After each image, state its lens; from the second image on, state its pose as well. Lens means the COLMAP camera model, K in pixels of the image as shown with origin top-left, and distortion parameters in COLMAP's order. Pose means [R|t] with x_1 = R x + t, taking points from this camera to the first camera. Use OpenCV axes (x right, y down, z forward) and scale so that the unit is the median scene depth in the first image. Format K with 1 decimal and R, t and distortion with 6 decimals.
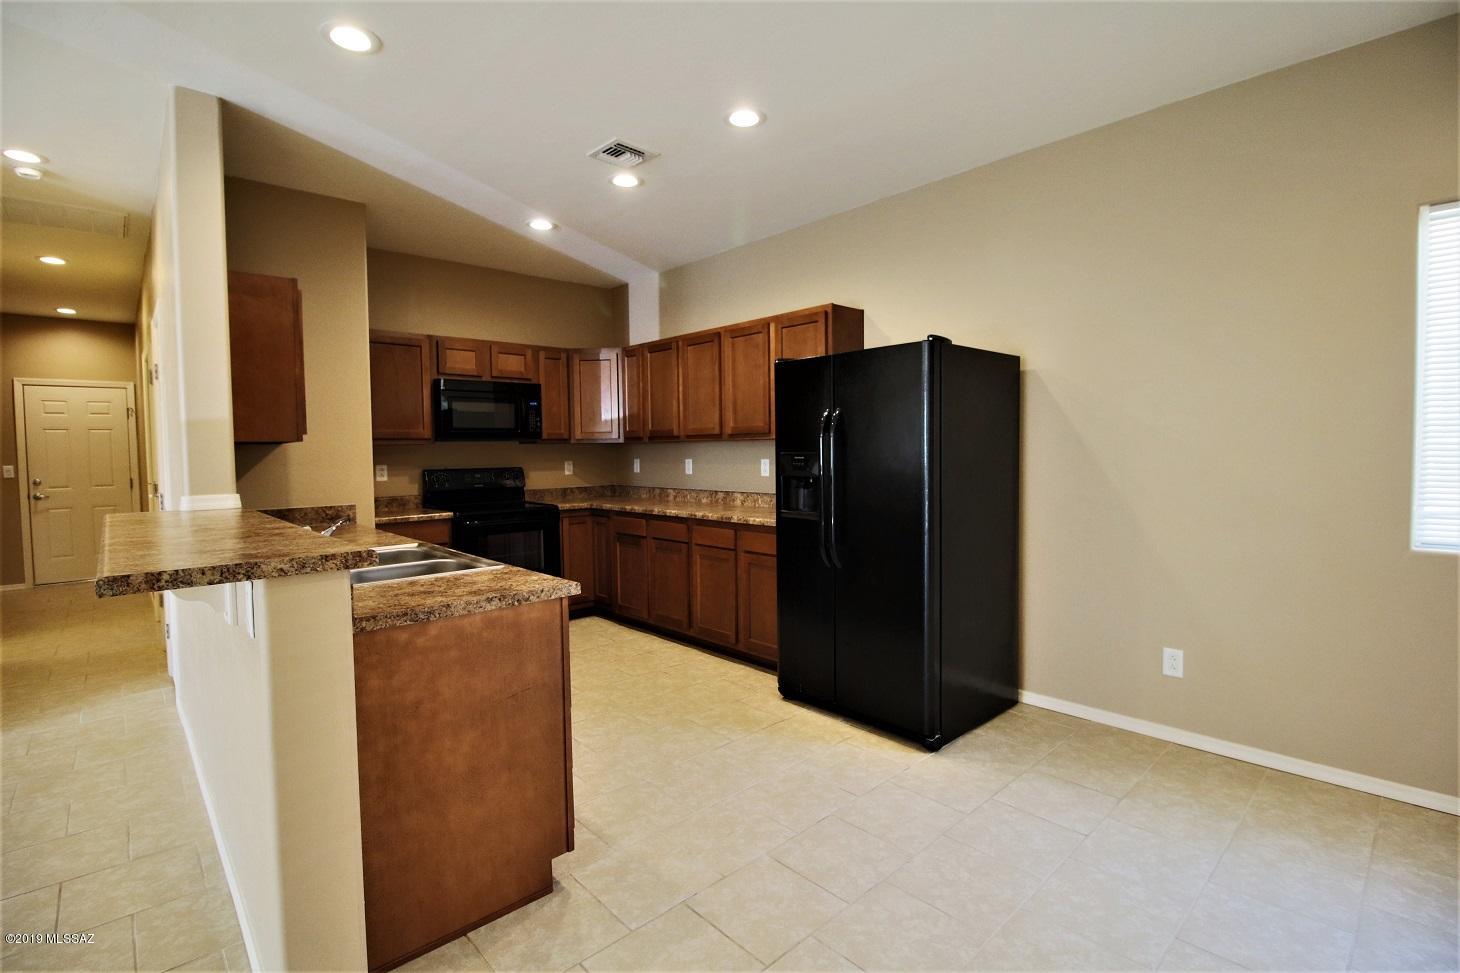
lens RADIAL K [[667.9, 0, 727.9], [0, 667.9, 476.2], [0, 0, 1]] dist [-0.001035, -0.014950]
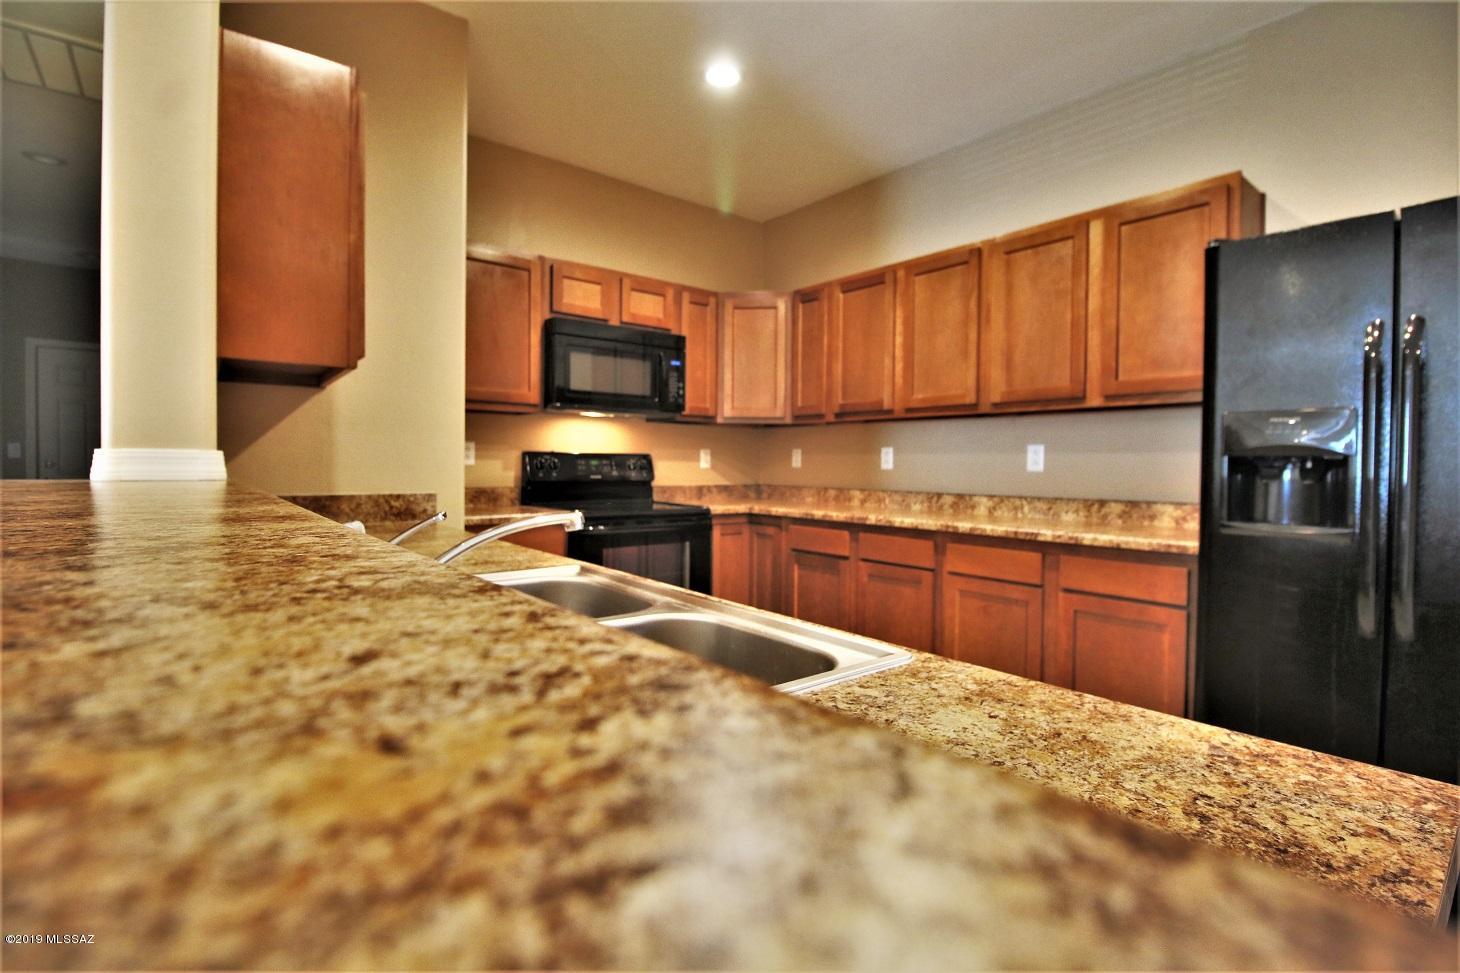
lens RADIAL K [[672.5, 0, 728.4], [0, 672.5, 476.7], [0, 0, 1]] dist [-0.000755, -0.014231]
pose [[0.997321, 0.025569, -0.068541, -0.194975], [-0.026885, 0.999470, -0.018347, 0.025146], [0.068035, 0.020140, 0.997480, 0.313396]]
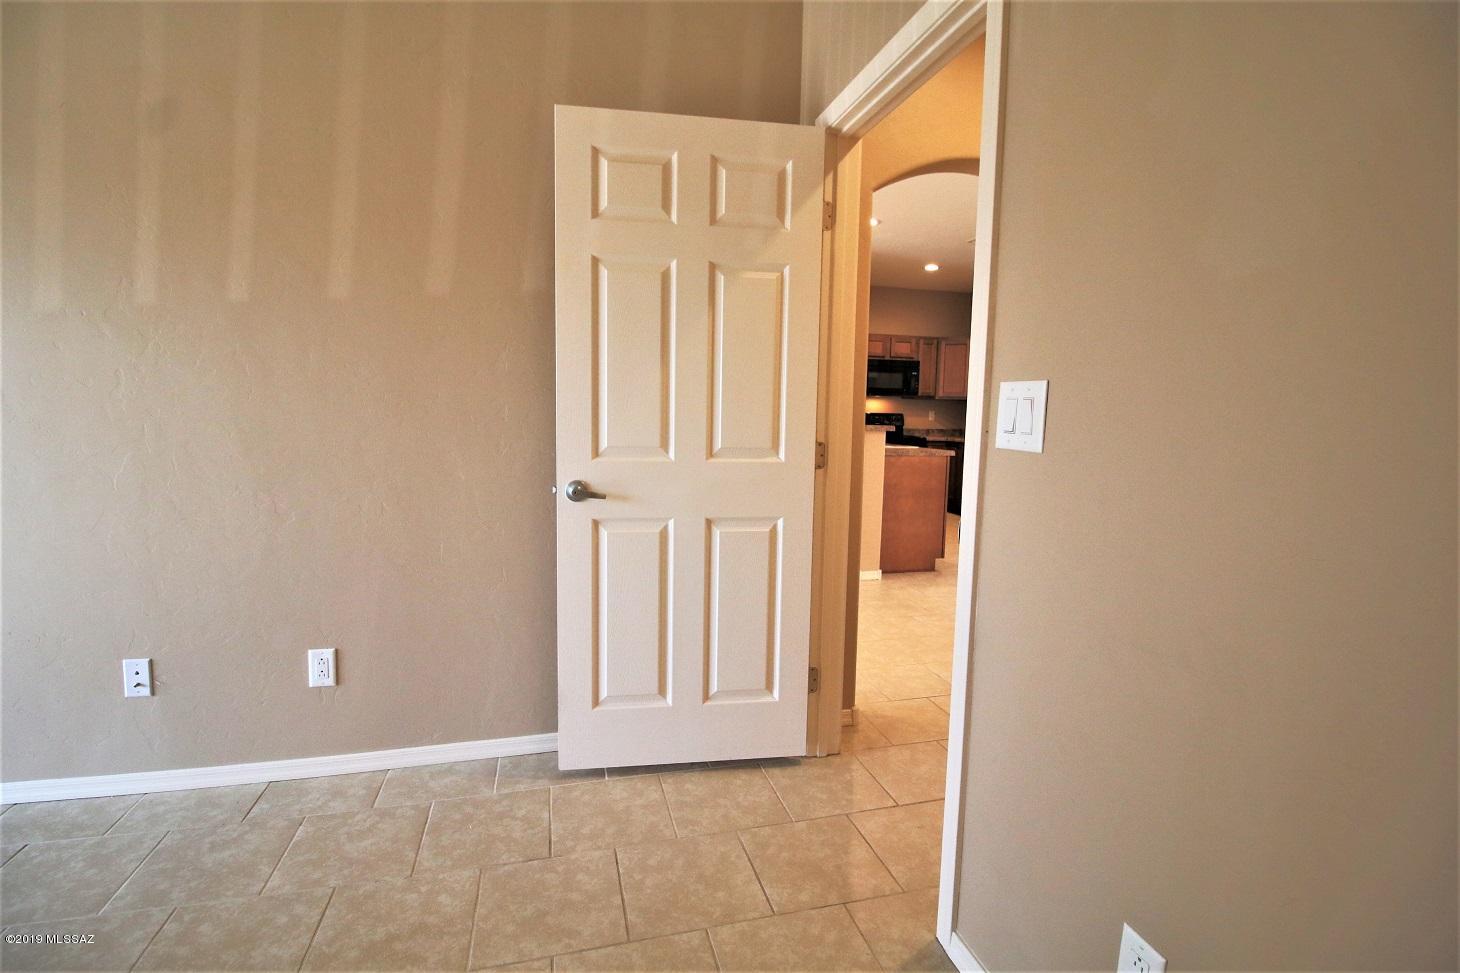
lens RADIAL K [[667.9, 0, 727.9], [0, 667.9, 476.2], [0, 0, 1]] dist [-0.001035, -0.014950]
pose [[0.881573, 0.079438, -0.465317, 0.082221], [-0.052548, 0.996127, 0.070502, 0.049898], [0.469115, -0.037701, 0.882332, -0.664334]]
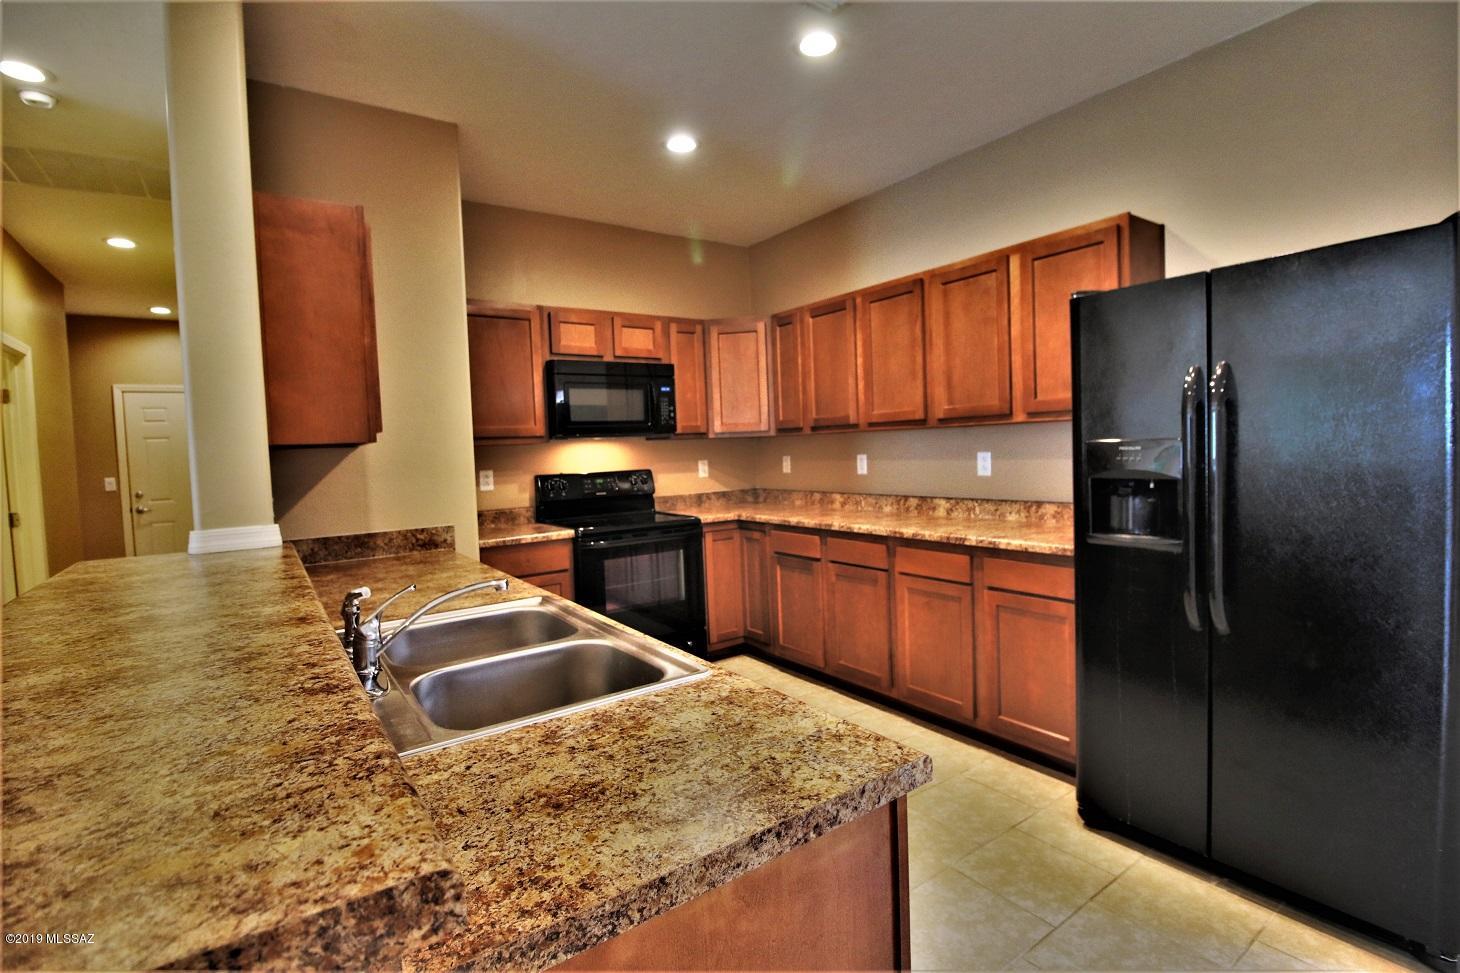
lens RADIAL K [[667.9, 0, 727.9], [0, 667.9, 476.2], [0, 0, 1]] dist [-0.001035, -0.014950]
pose [[0.990836, -0.018642, -0.133781, -0.120834], [0.019604, 0.999791, 0.005874, -0.008974], [0.133643, -0.008442, 0.990994, 0.237279]]
